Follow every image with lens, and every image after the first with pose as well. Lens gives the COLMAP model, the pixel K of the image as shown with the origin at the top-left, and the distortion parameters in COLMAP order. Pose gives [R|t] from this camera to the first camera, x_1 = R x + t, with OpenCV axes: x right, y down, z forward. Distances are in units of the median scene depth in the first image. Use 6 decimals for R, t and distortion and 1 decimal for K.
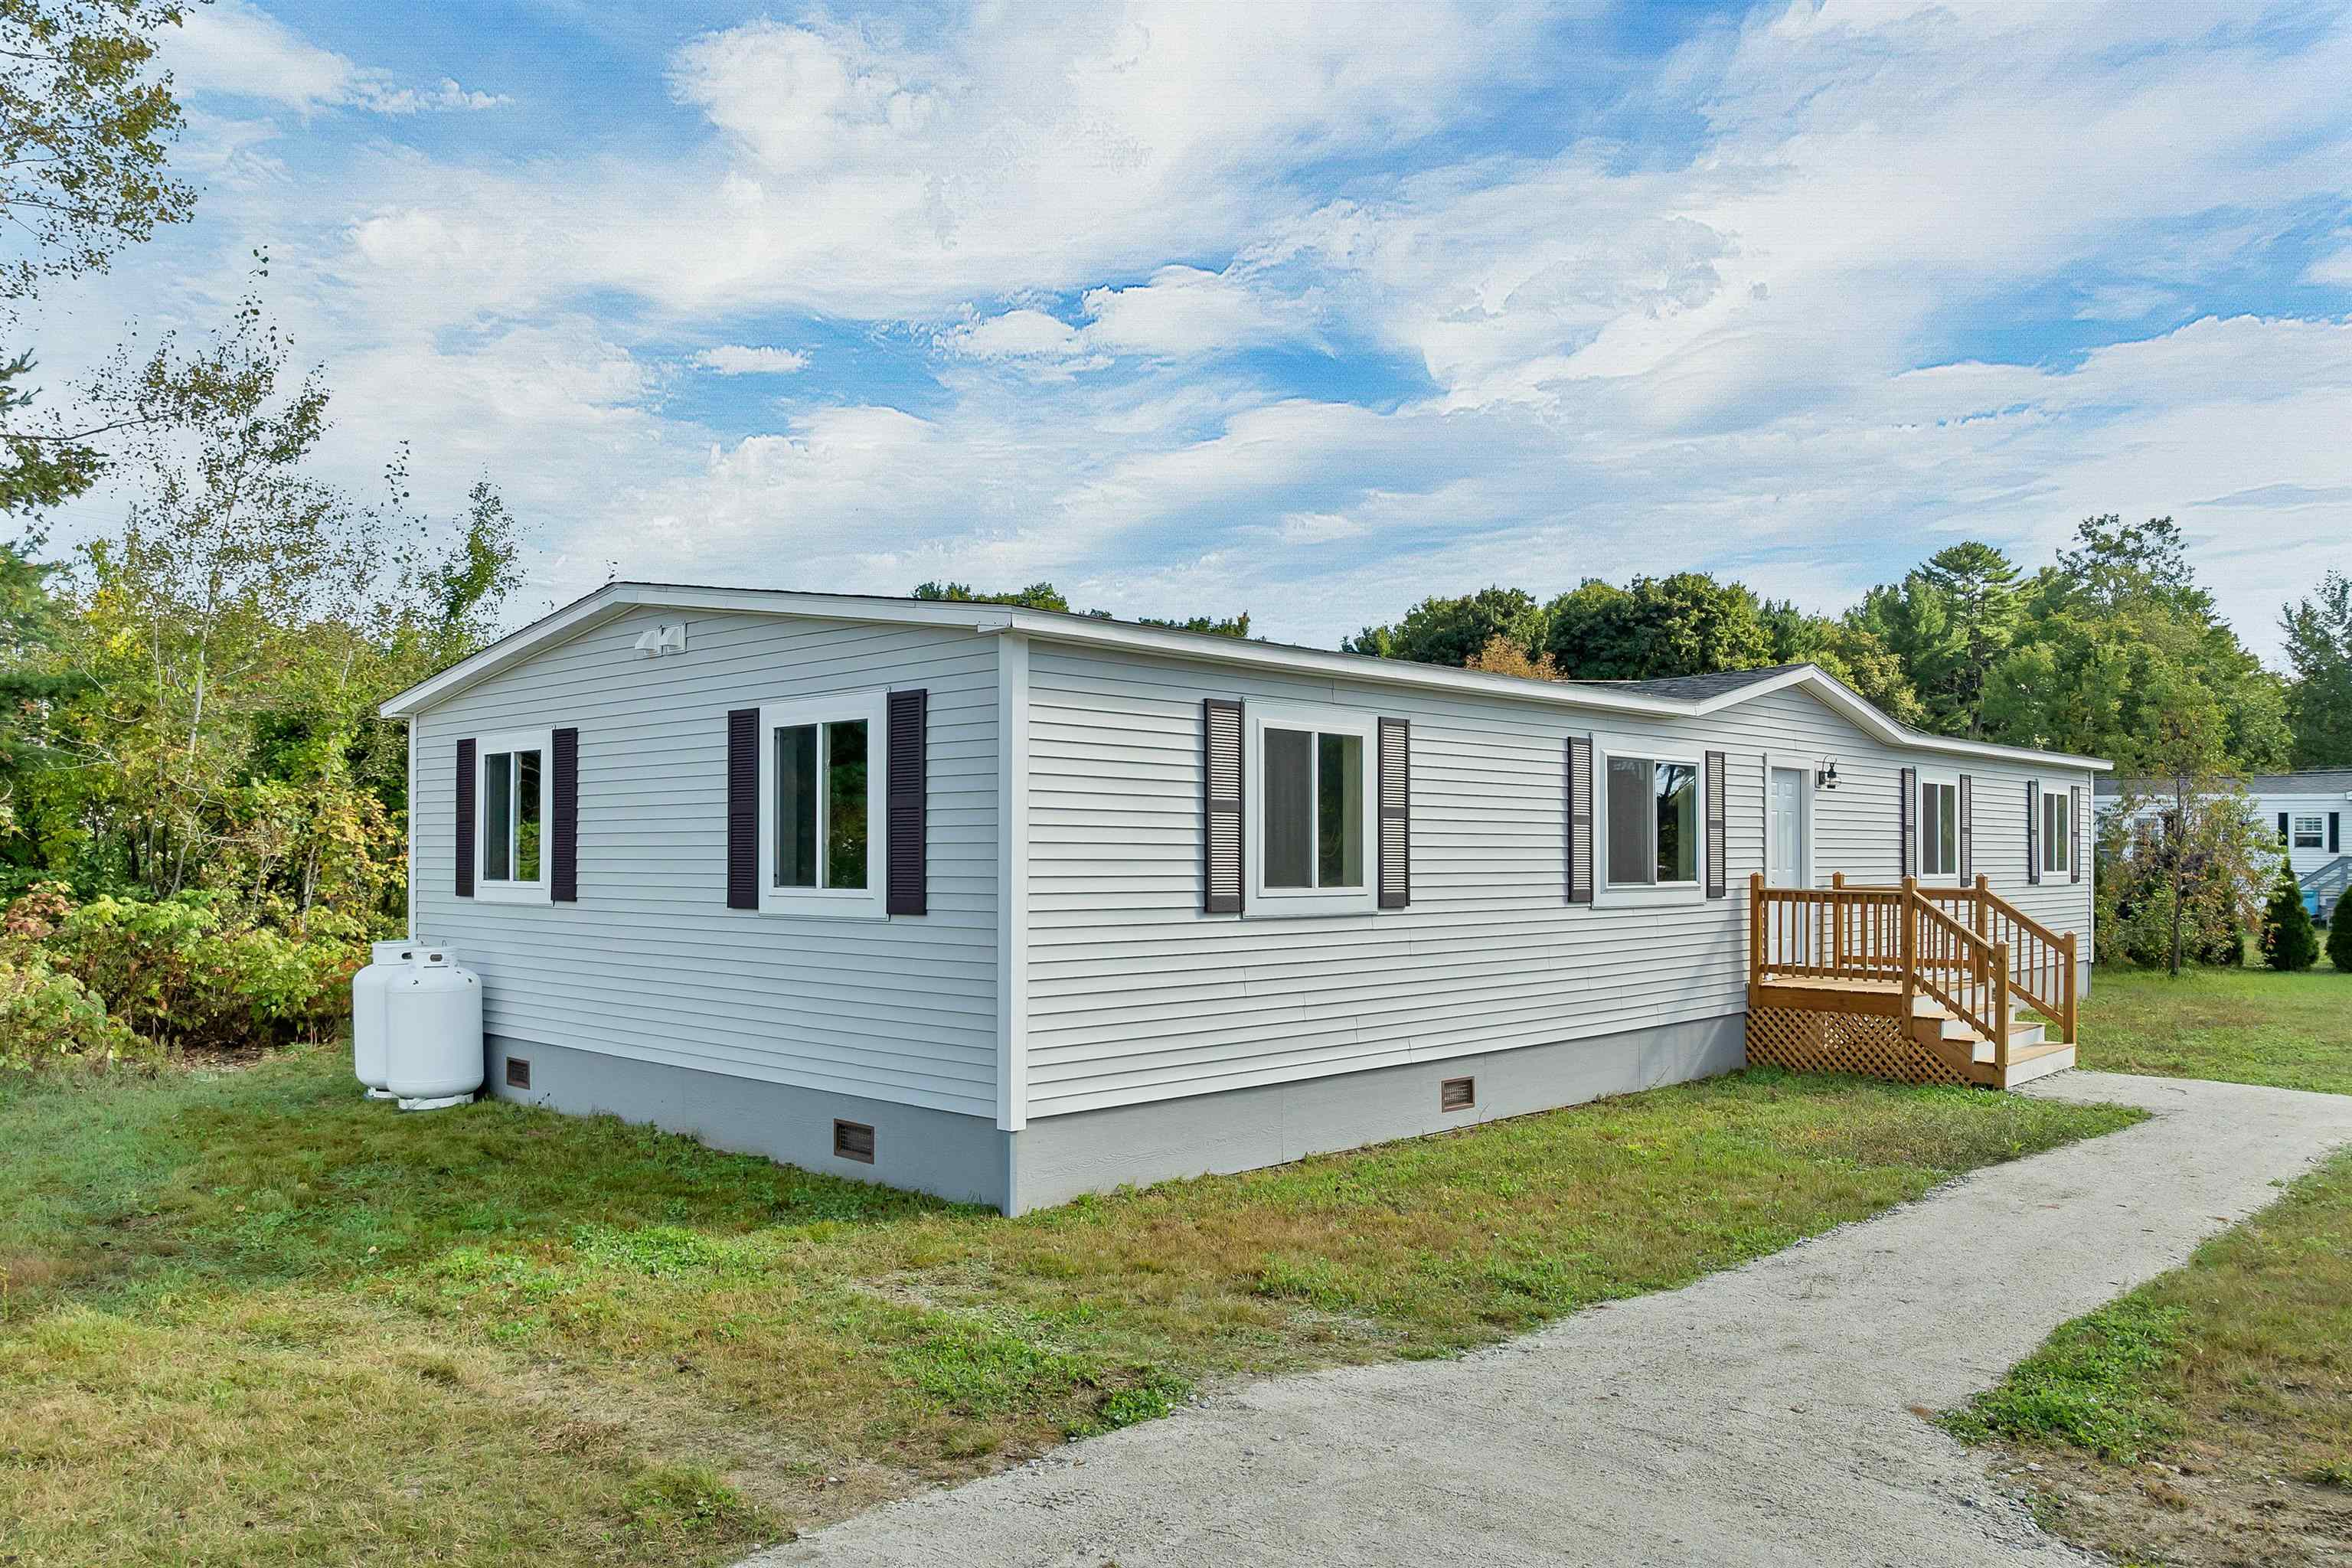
lens RADIAL K [[1718.5, 0, 1176.0], [0, 1718.5, 784.0], [0, 0, 1]] dist [-0.057777, -0.009435]
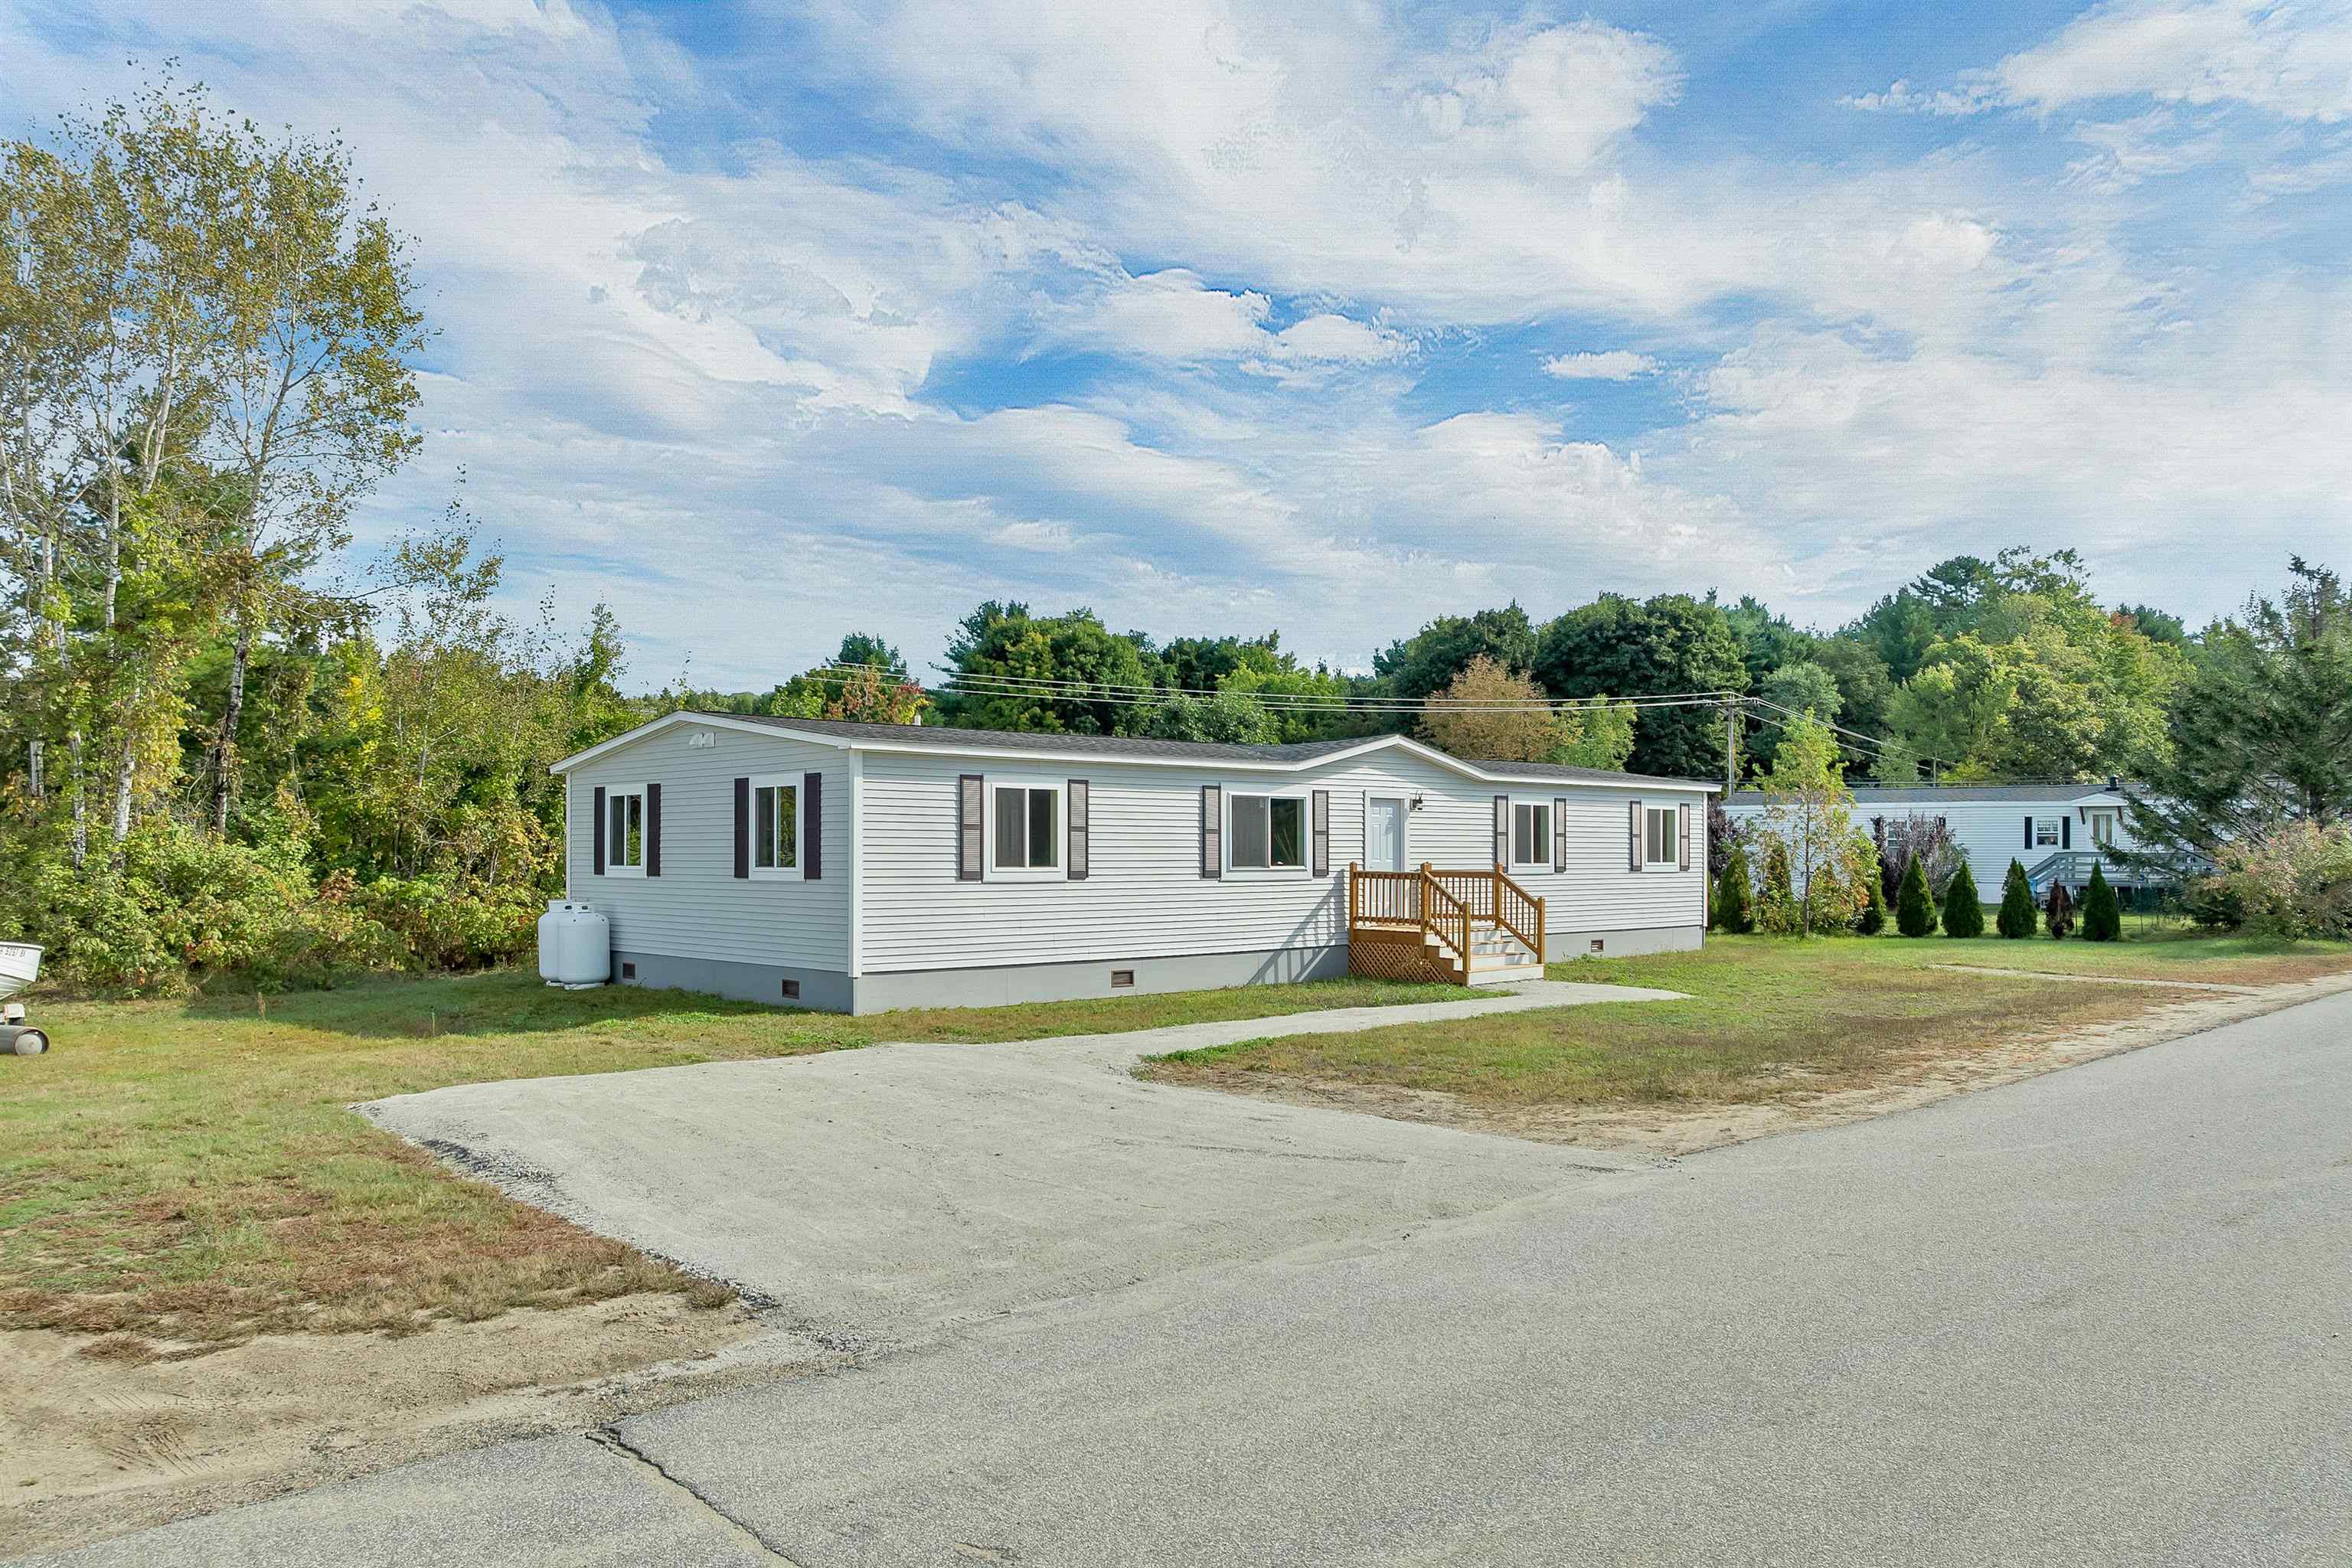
lens RADIAL K [[1718.5, 0, 1176.0], [0, 1718.5, 784.0], [0, 0, 1]] dist [-0.057777, -0.009435]
pose [[0.998696, -0.003183, -0.050945, 0.245231], [0.003254, 0.999994, 0.001313, -0.026098], [0.050940, -0.001477, 0.998701, -0.668293]]
